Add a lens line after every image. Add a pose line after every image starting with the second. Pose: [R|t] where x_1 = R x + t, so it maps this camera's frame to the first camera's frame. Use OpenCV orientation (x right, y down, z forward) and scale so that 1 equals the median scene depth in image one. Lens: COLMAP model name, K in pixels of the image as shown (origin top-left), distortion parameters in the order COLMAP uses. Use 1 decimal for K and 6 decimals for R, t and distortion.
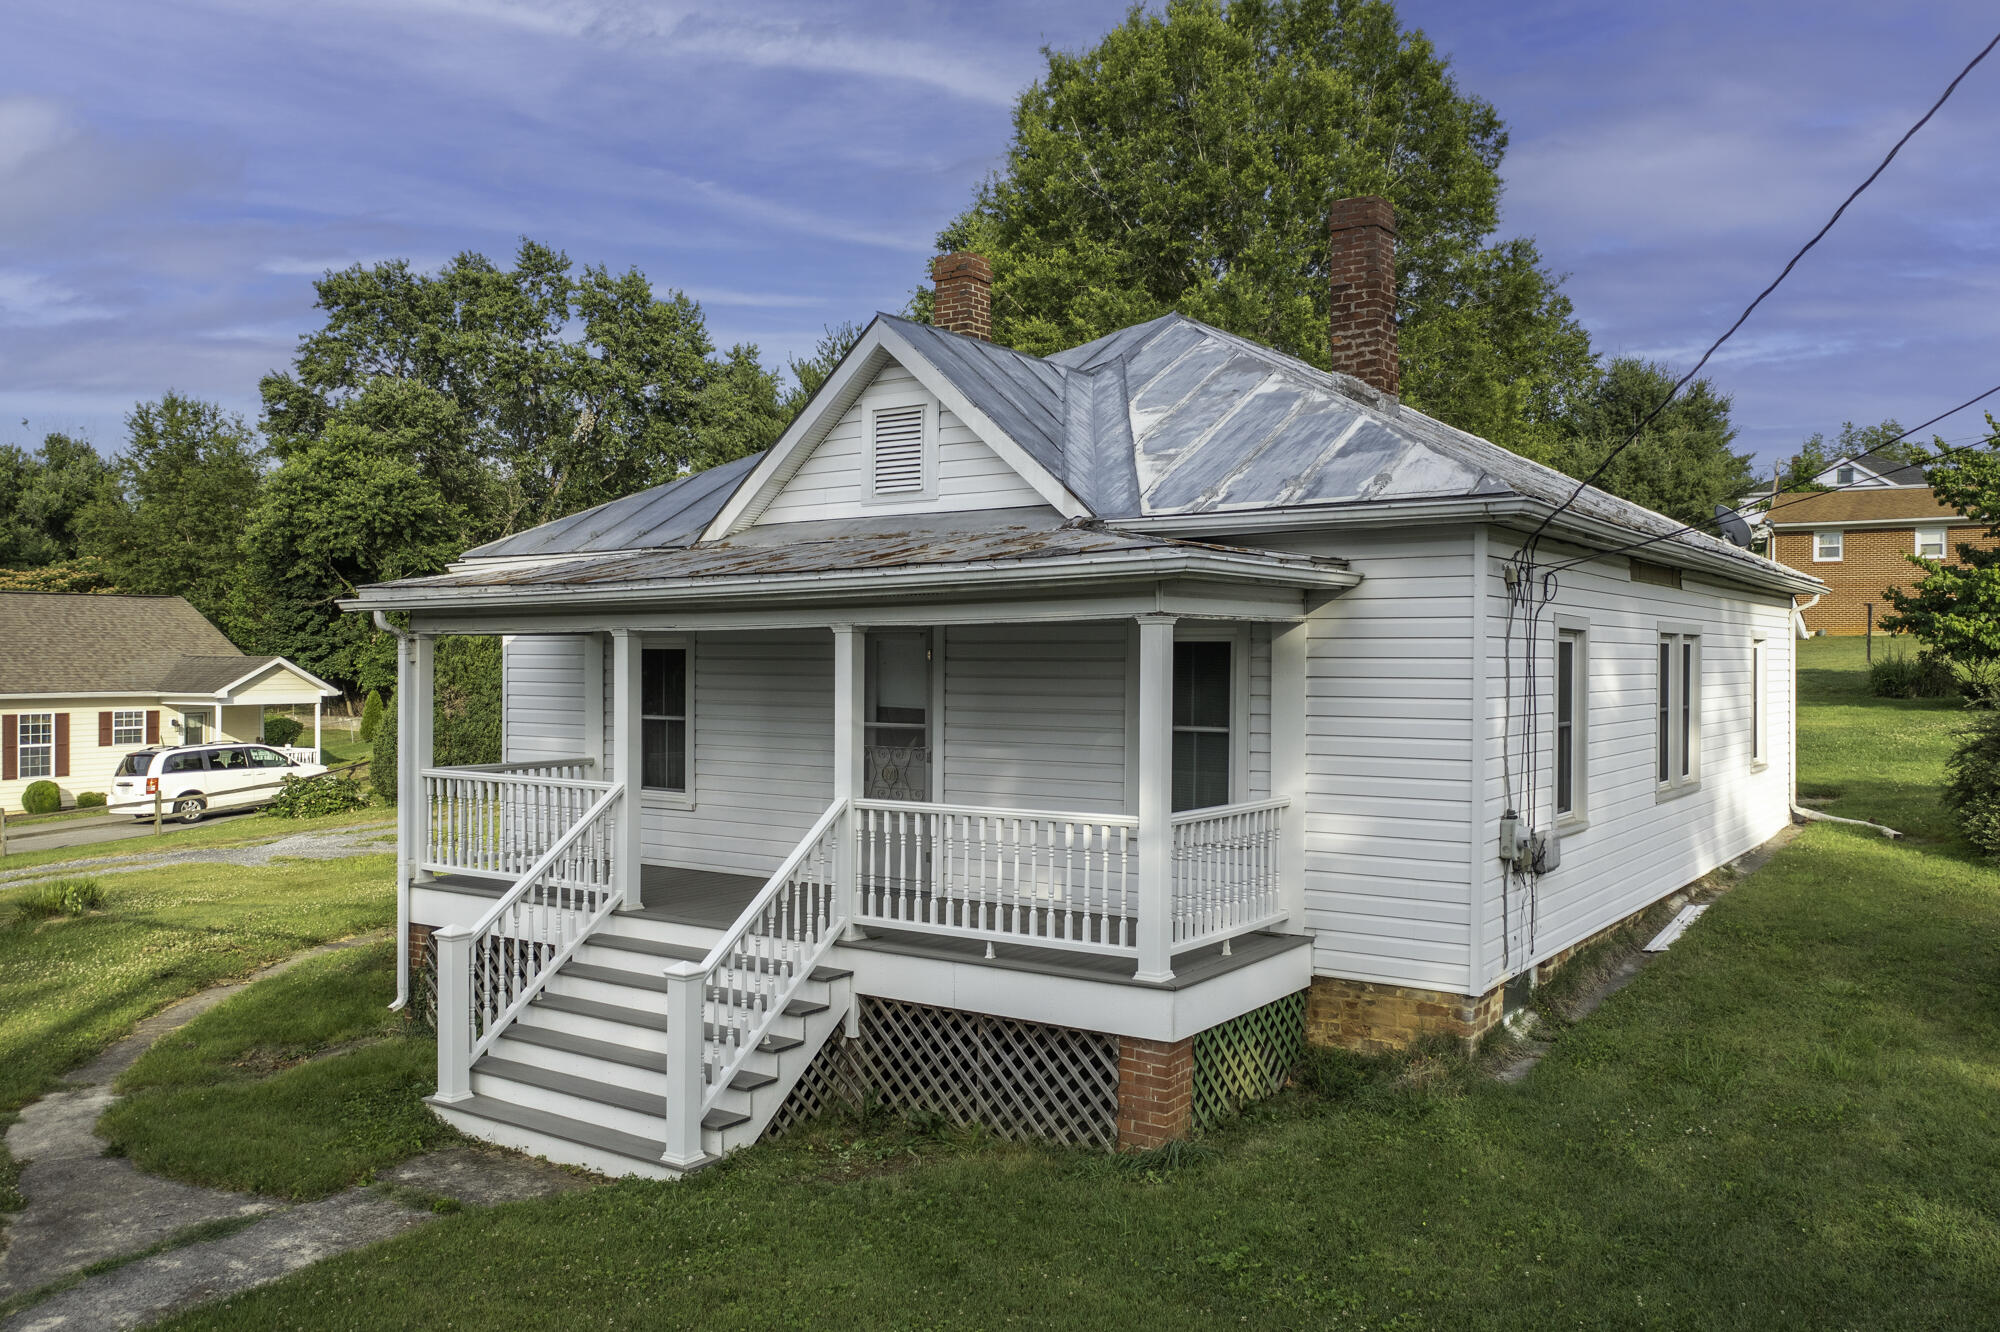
lens RADIAL K [[1541.7, 0, 1016.0], [0, 1541.7, 667.2], [0, 0, 1]] dist [-0.008110, 0.011479]
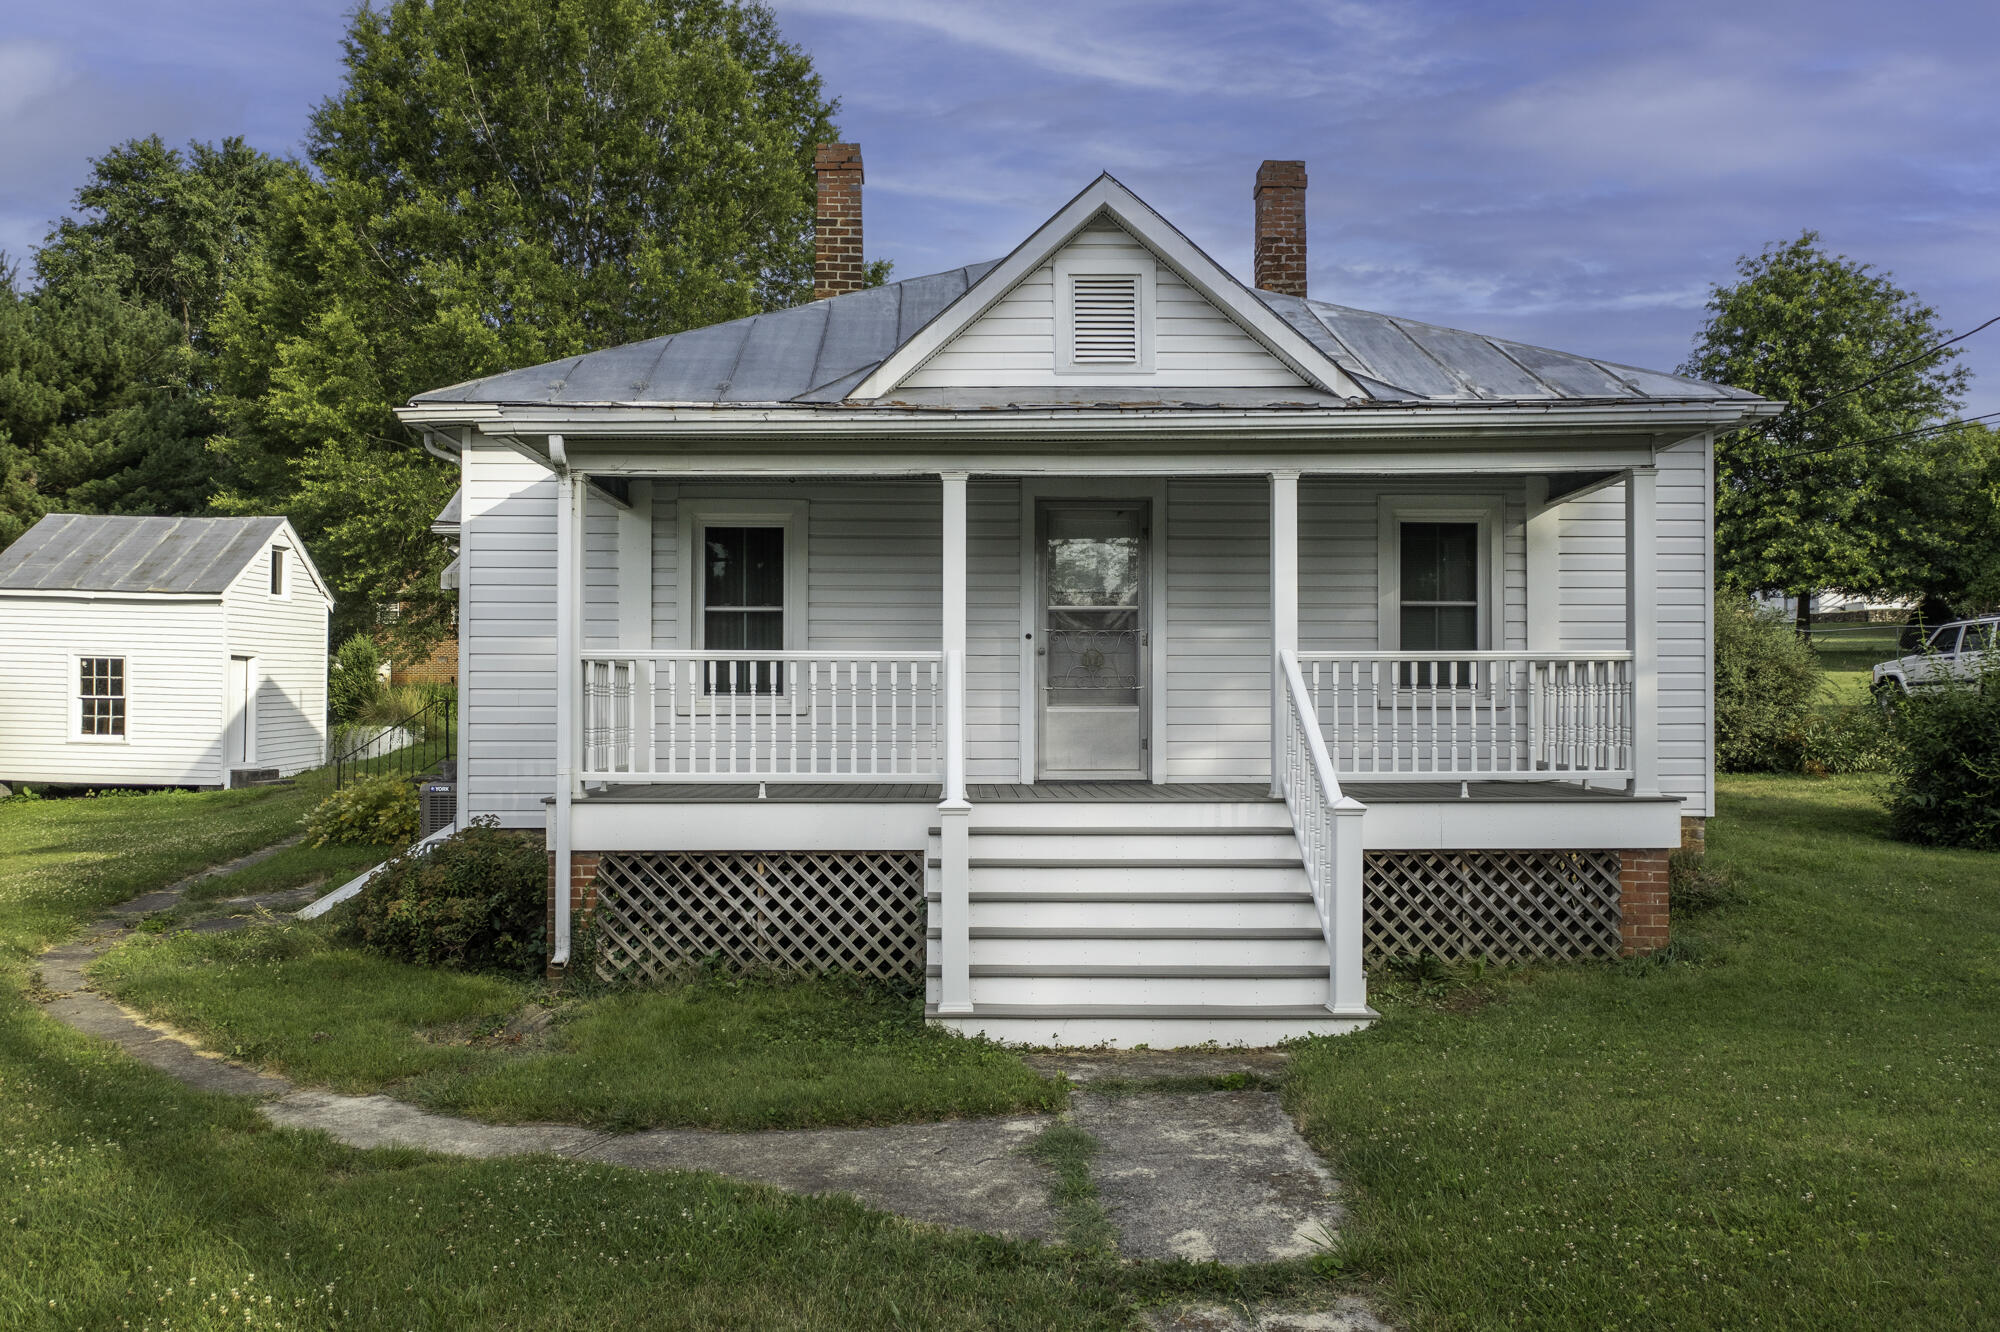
lens RADIAL K [[1541.7, 0, 1016.0], [0, 1541.7, 667.2], [0, 0, 1]] dist [-0.008110, 0.011479]
pose [[0.822269, 0.009395, 0.569021, -0.903712], [0.004934, 0.999708, -0.023636, 0.132656], [-0.569078, 0.022242, 0.821983, 0.342230]]
